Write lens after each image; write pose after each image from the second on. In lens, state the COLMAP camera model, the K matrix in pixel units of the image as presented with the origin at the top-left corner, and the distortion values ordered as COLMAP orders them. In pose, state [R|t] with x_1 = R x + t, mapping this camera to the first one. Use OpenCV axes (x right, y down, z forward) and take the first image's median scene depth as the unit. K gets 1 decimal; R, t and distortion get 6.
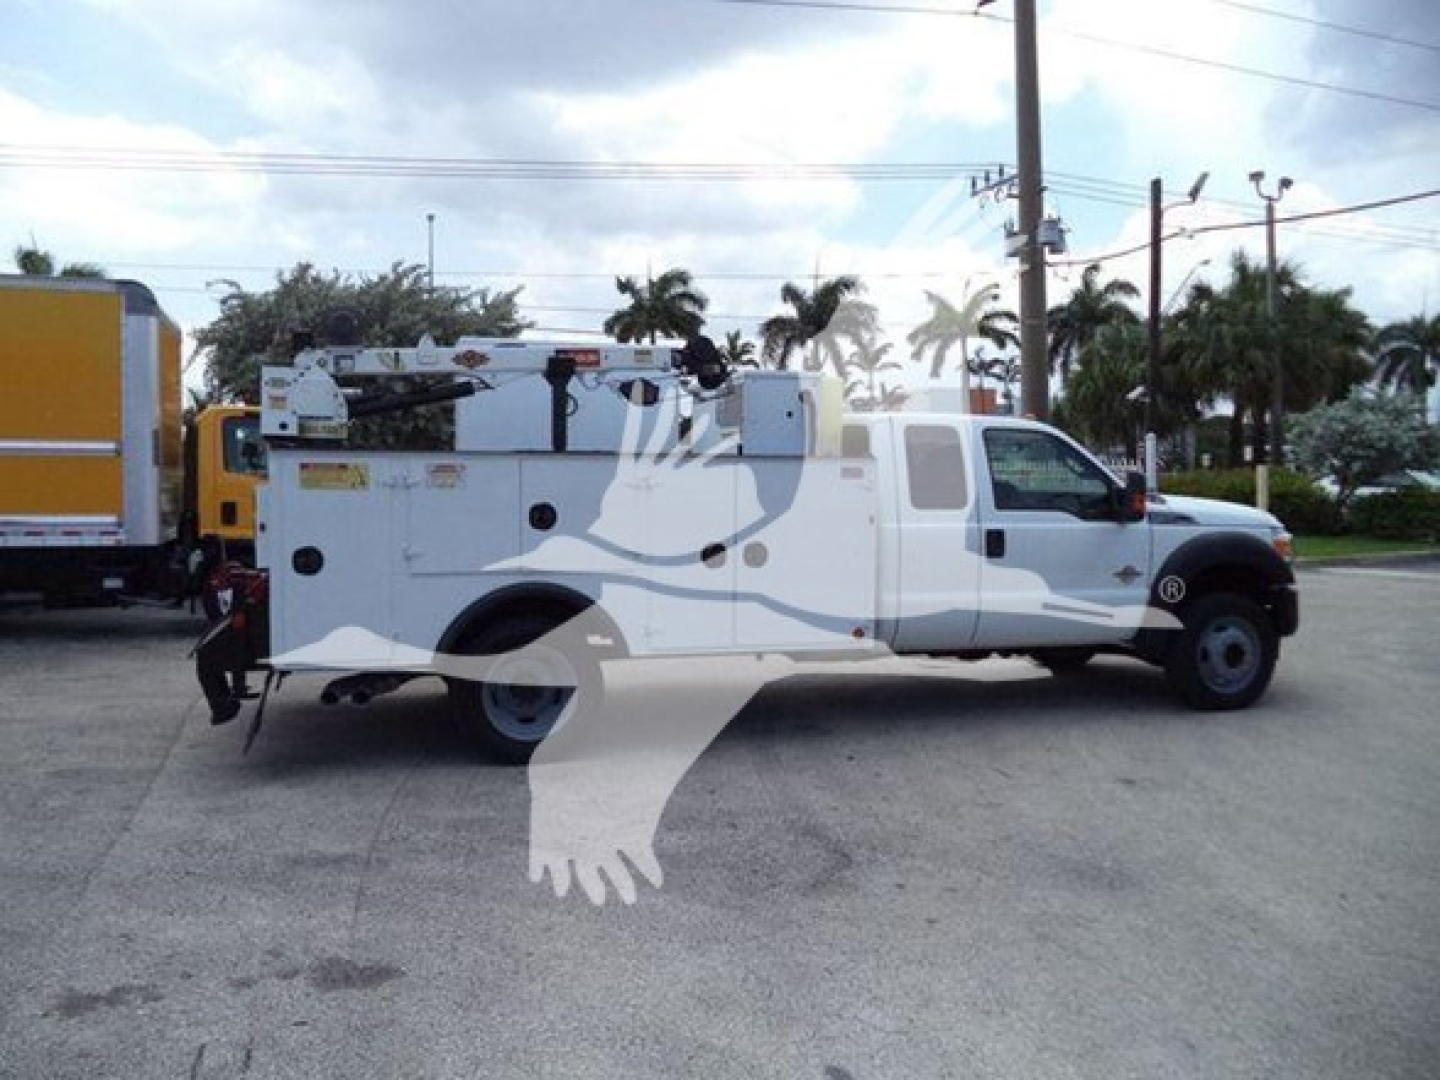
lens RADIAL K [[1186.0, 0, 720.0], [0, 1186.0, 540.0], [0, 0, 1]] dist [-0.002632, -0.000965]
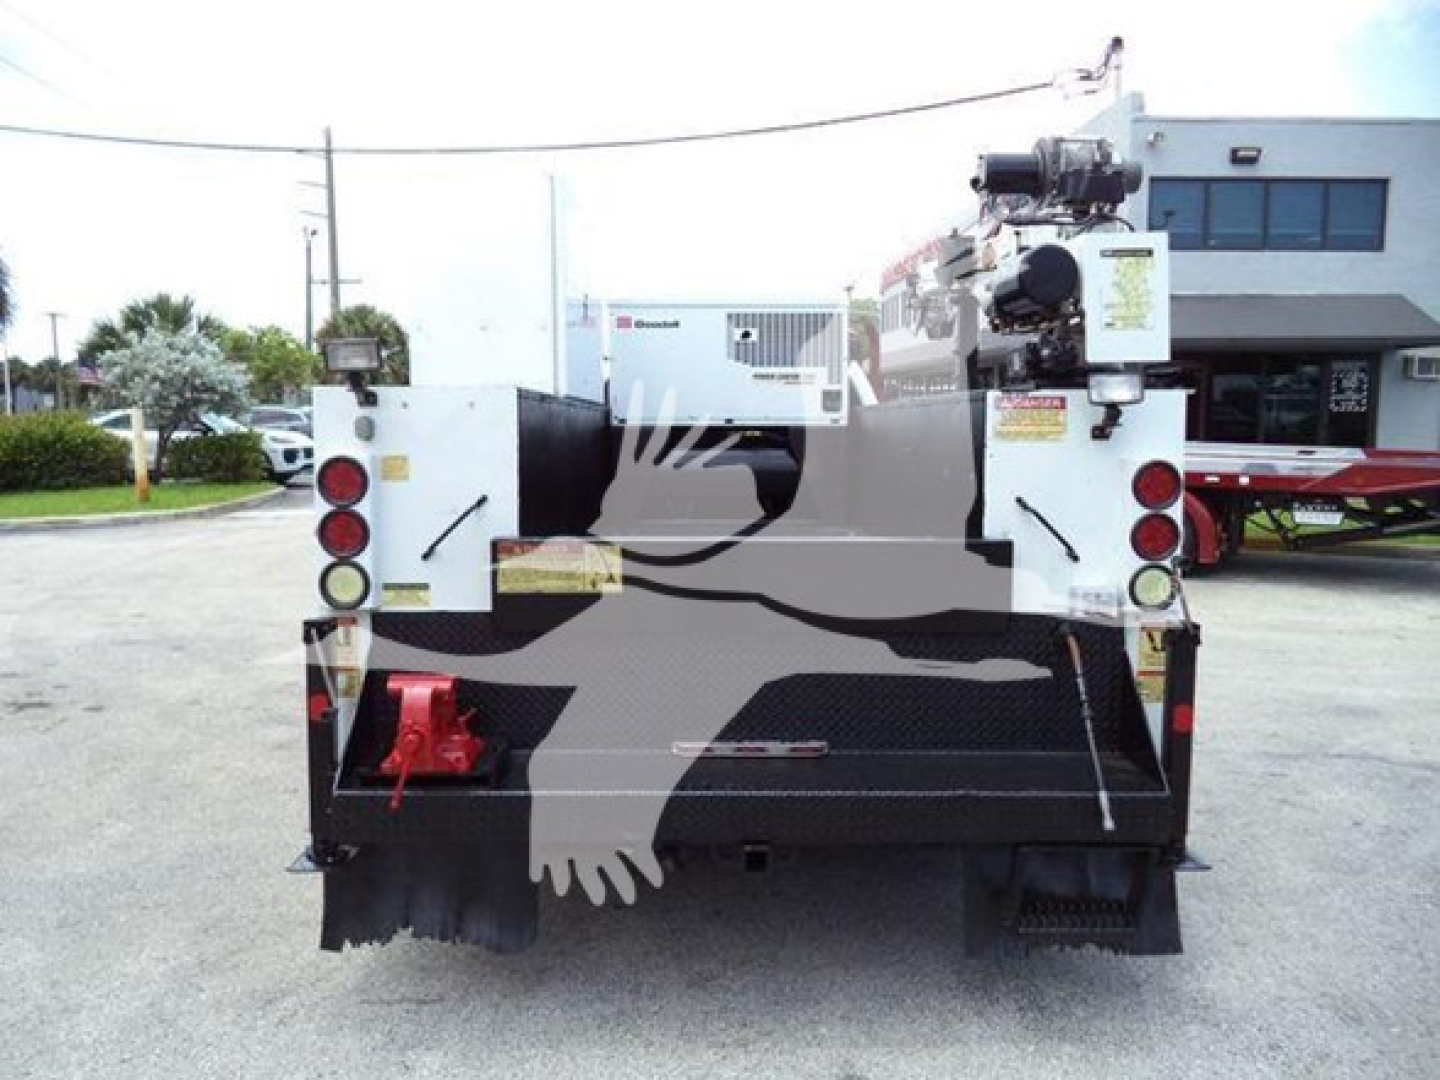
lens RADIAL K [[1178.0, 0, 710.6], [0, 1178.0, 553.7], [0, 0, 1]] dist [-0.032415, -0.008710]
pose [[0.294935, -0.112151, 0.948913, -0.280229], [0.051538, 0.993510, 0.101403, -0.019881], [-0.954127, 0.018997, 0.298800, 0.306365]]
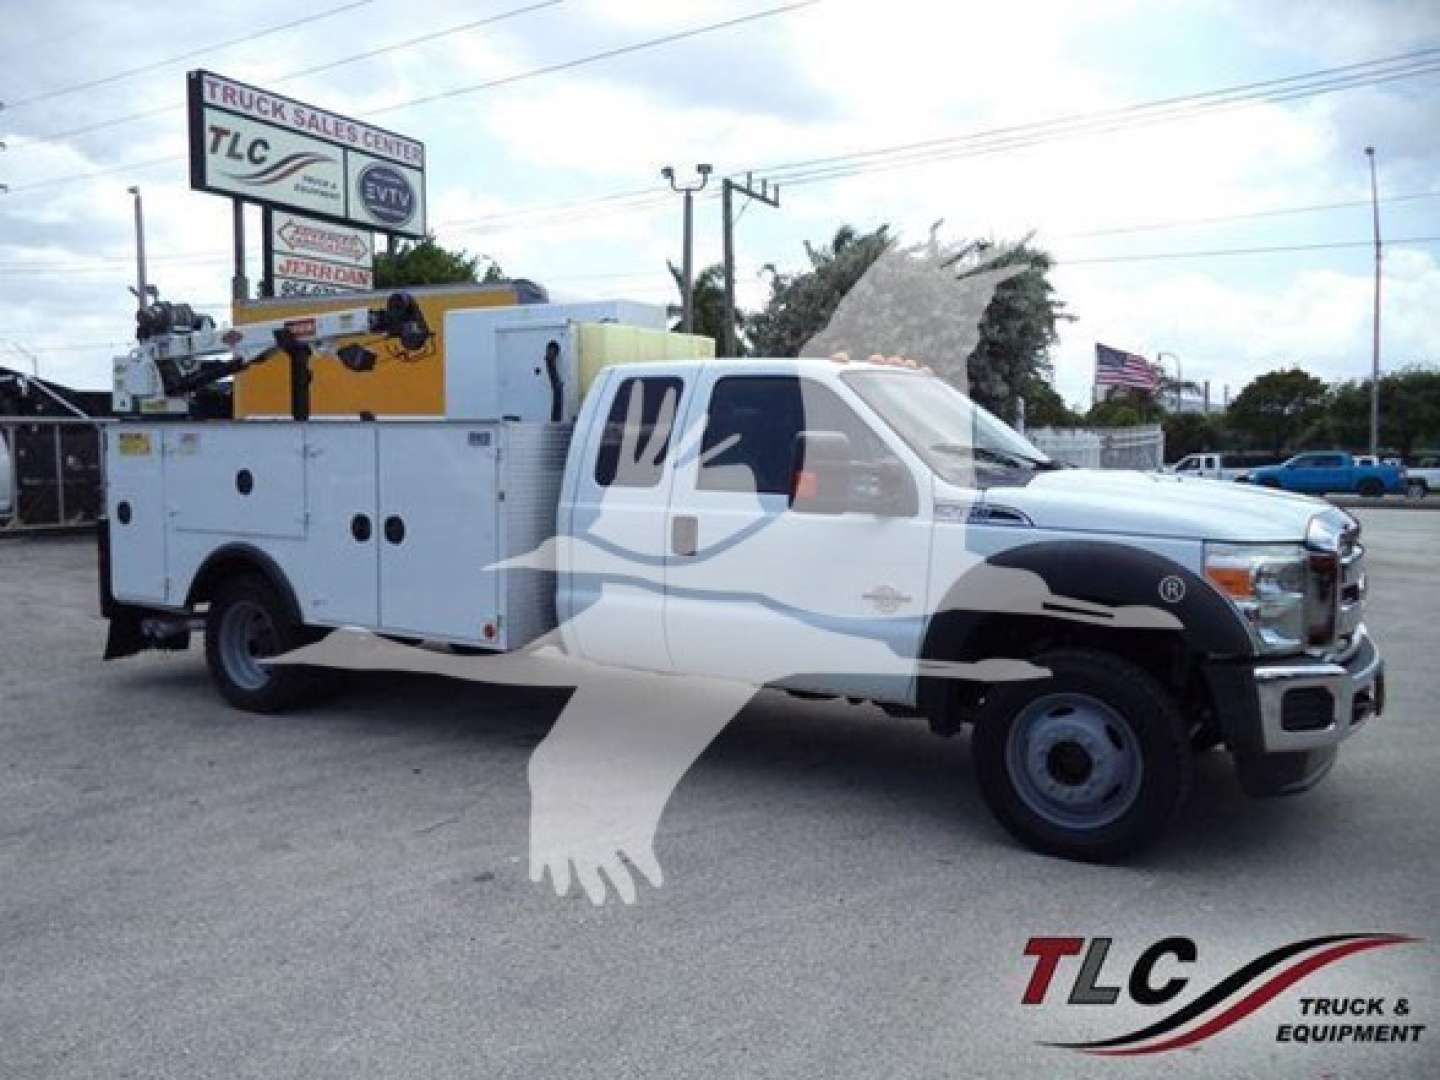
lens RADIAL K [[1178.8, 0, 720.0], [0, 1178.8, 540.0], [0, 0, 1]] dist [-0.012804, -0.012038]
pose [[0.640214, 0.059433, -0.765894, 0.292117], [-0.041551, 0.998222, 0.042729, -0.009511], [0.767072, 0.004468, 0.641545, 0.202697]]
